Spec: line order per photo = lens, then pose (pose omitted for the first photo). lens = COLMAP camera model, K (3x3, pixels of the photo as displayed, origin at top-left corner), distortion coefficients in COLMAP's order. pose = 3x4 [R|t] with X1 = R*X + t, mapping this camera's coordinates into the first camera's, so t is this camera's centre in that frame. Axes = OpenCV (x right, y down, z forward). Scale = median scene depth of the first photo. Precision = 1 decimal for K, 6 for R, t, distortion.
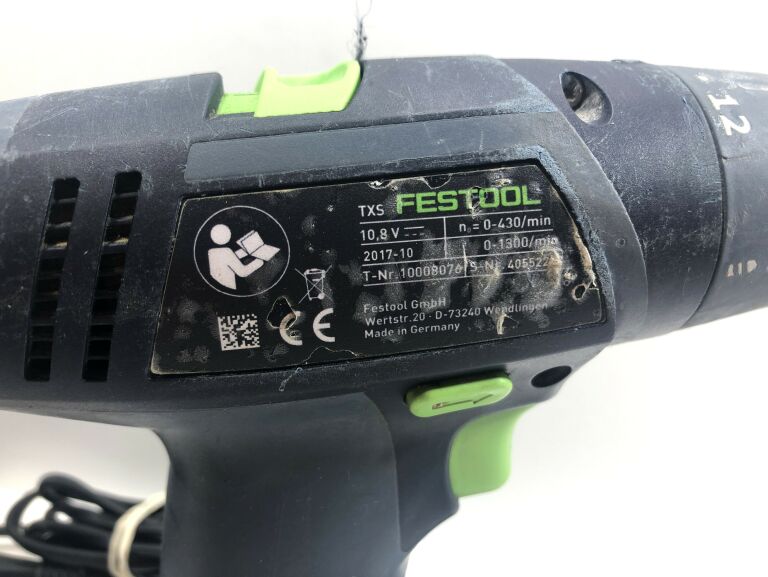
lens RADIAL K [[669.5, 0, 384.0], [0, 669.5, 288.5], [0, 0, 1]] dist [0.050253, -0.172144]
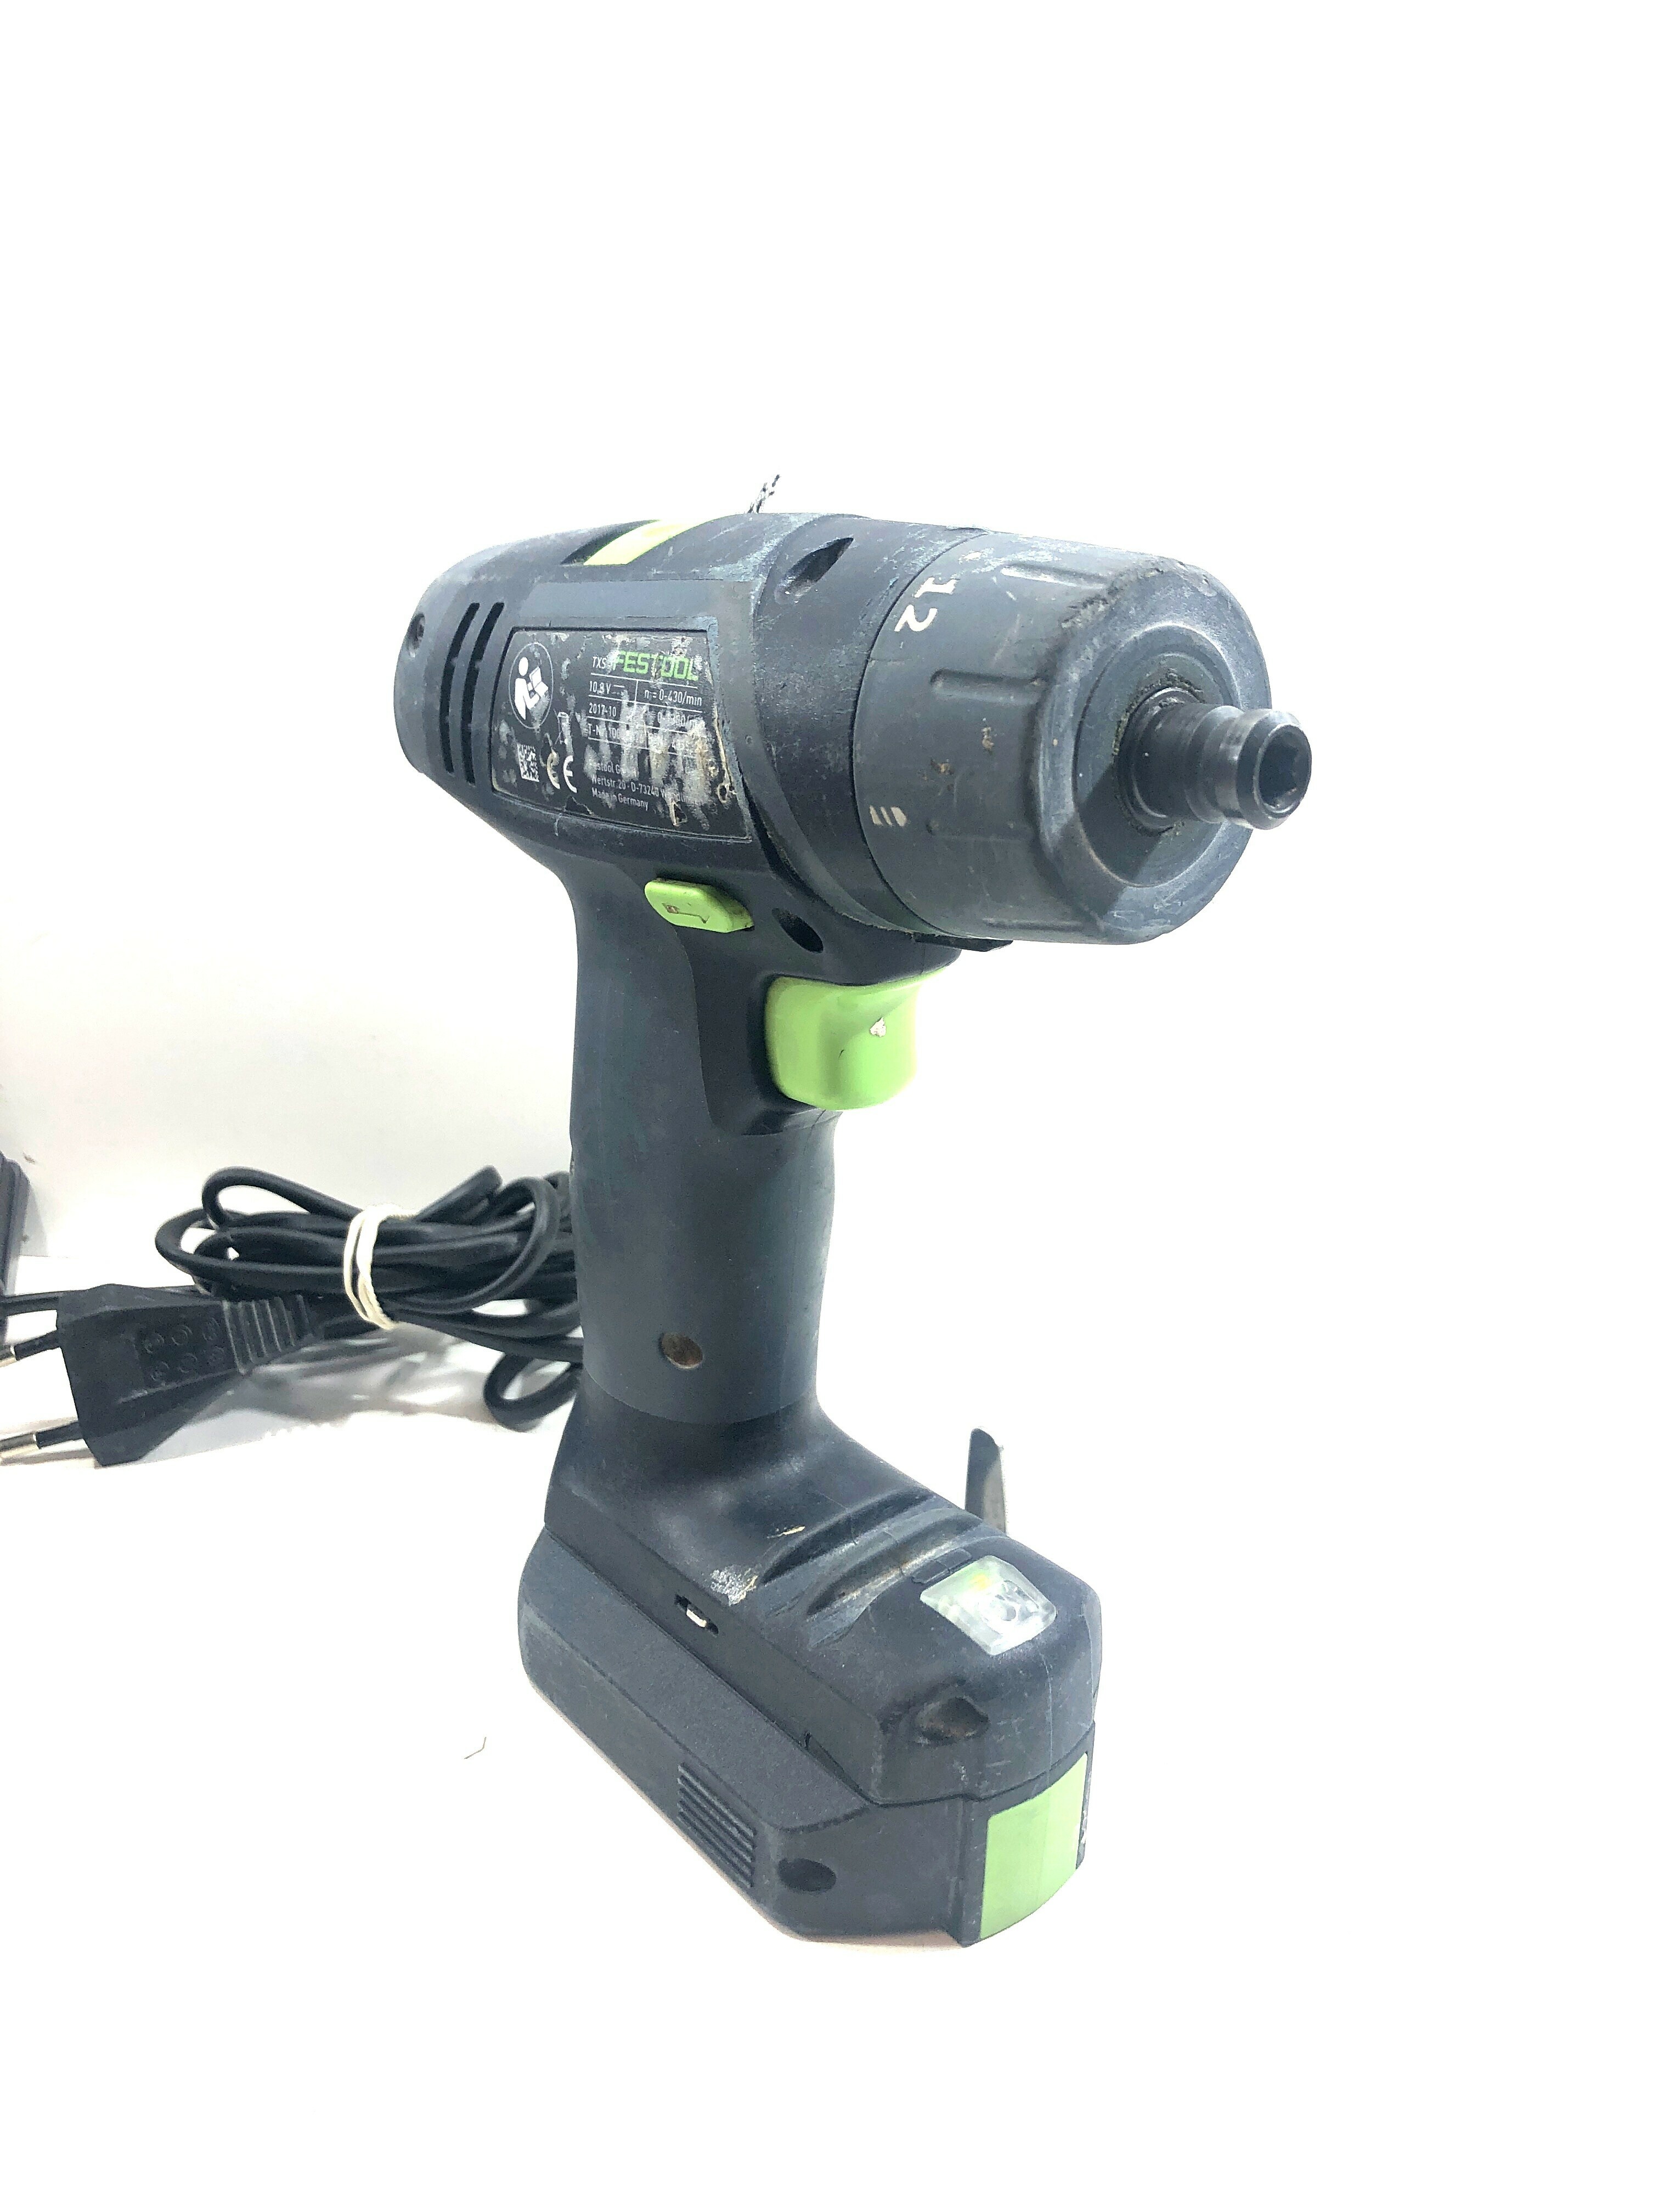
lens RADIAL K [[1837.8, 0, 828.7], [0, 1837.8, 1111.7], [0, 0, 1]] dist [0.150680, -0.484533]
pose [[0.482963, 0.302267, -0.821816, 2.584013], [-0.302761, 0.938289, 0.167180, -0.051688], [0.821634, 0.168071, 0.544674, -0.124209]]
